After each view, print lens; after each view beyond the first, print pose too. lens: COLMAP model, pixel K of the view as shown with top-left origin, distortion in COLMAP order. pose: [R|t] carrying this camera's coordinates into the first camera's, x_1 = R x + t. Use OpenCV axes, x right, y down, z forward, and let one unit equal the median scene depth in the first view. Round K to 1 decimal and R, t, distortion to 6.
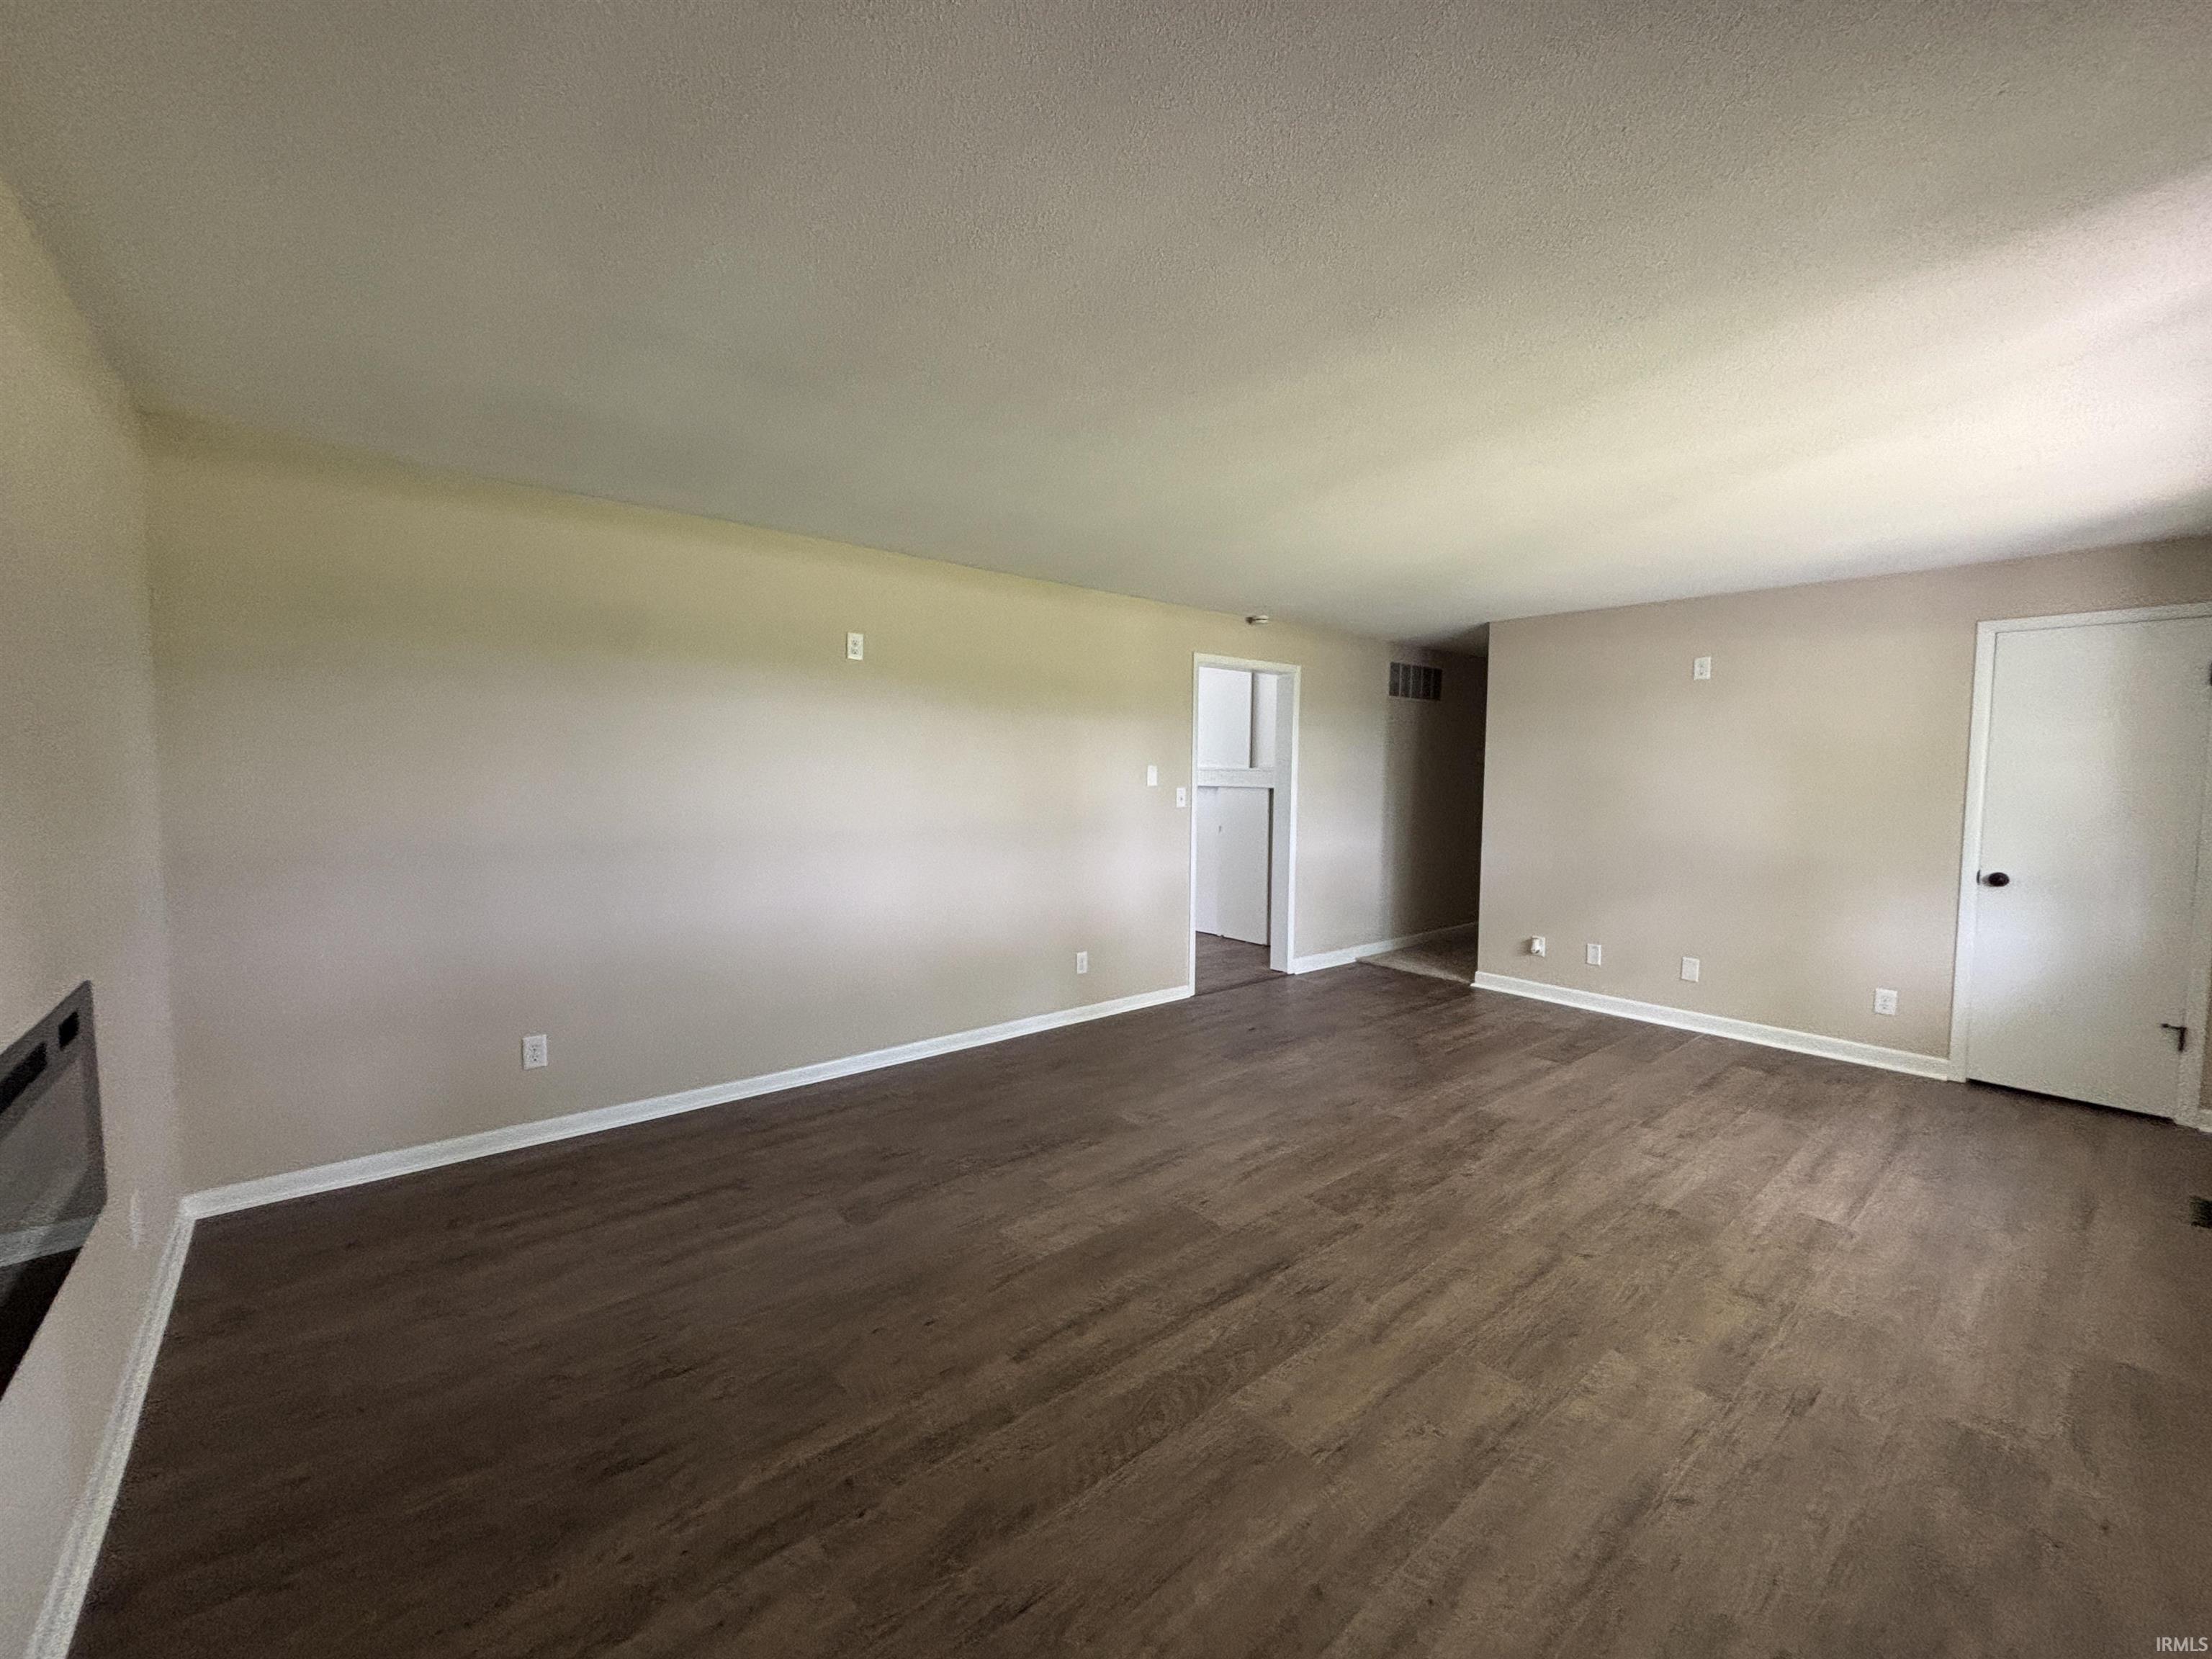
lens RADIAL K [[899.4, 0, 1099.4], [0, 899.4, 824.1], [0, 0, 1]] dist [0.014057, -0.007352]
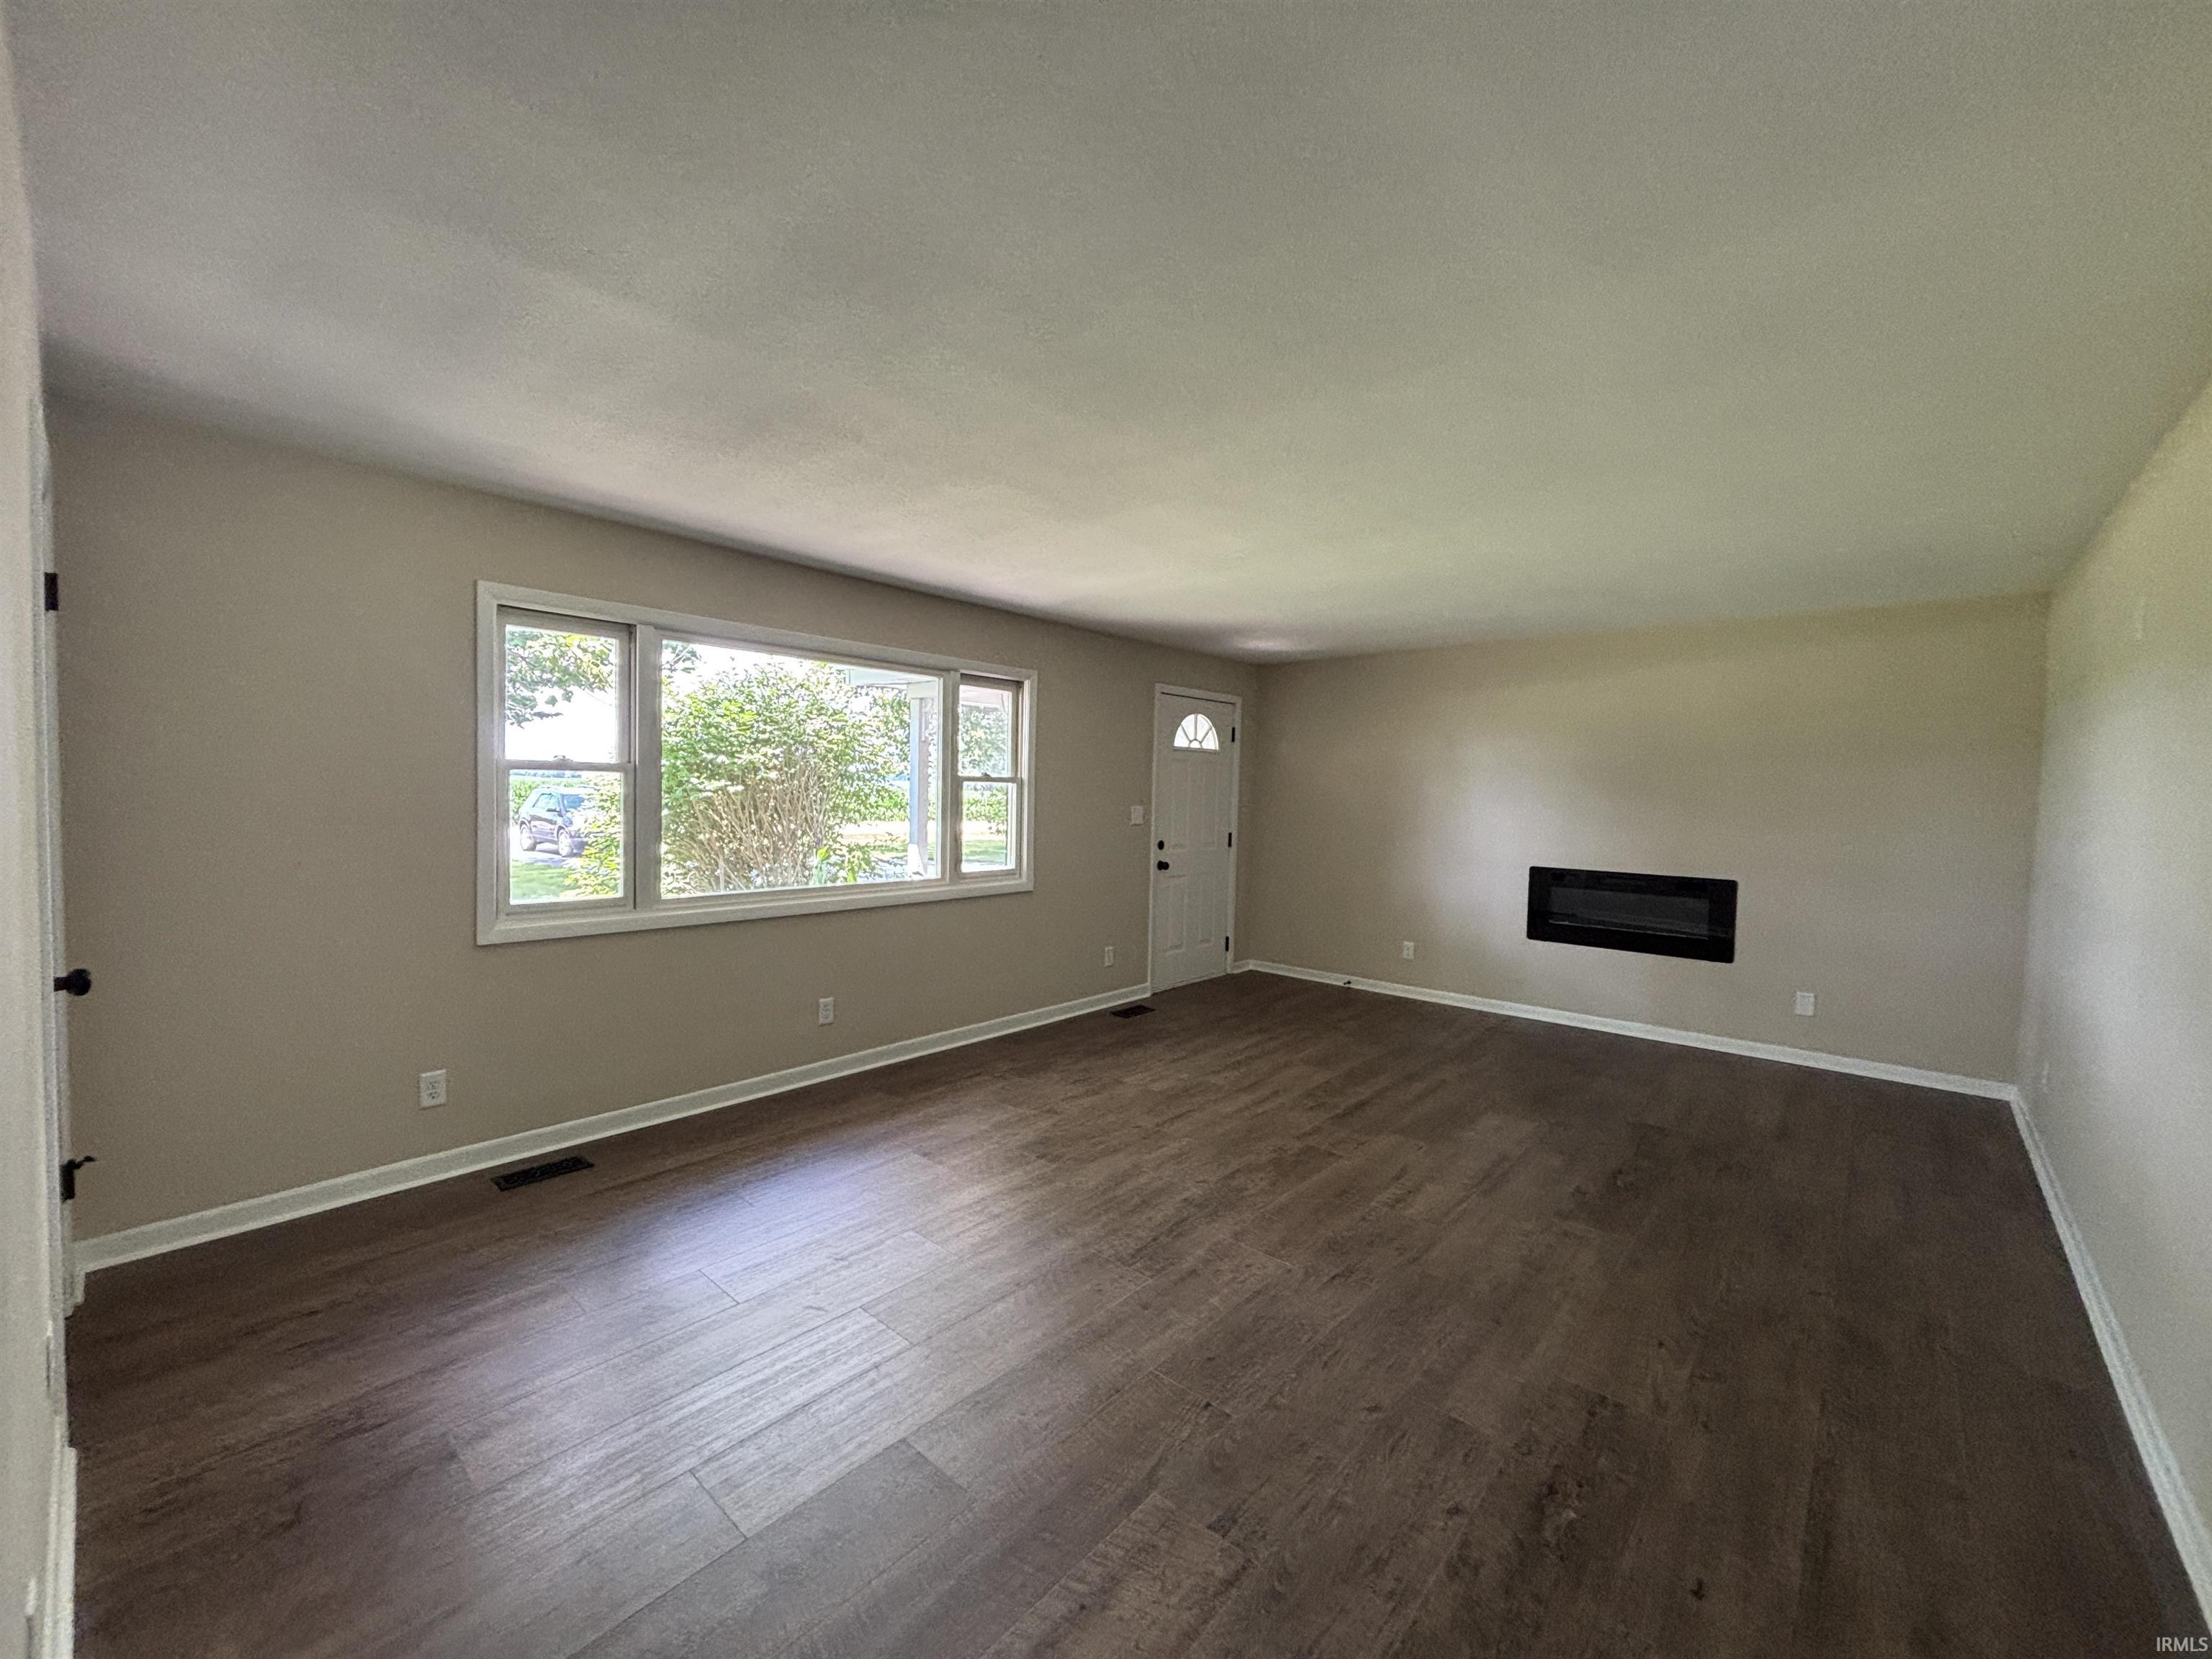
lens RADIAL K [[899.4, 0, 1099.4], [0, 899.4, 824.1], [0, 0, 1]] dist [0.014057, -0.007352]
pose [[-0.989152, -0.028629, -0.144080, 0.764375], [-0.044539, 0.993105, 0.108438, -0.134216], [0.139982, 0.113678, -0.983607, 2.178080]]
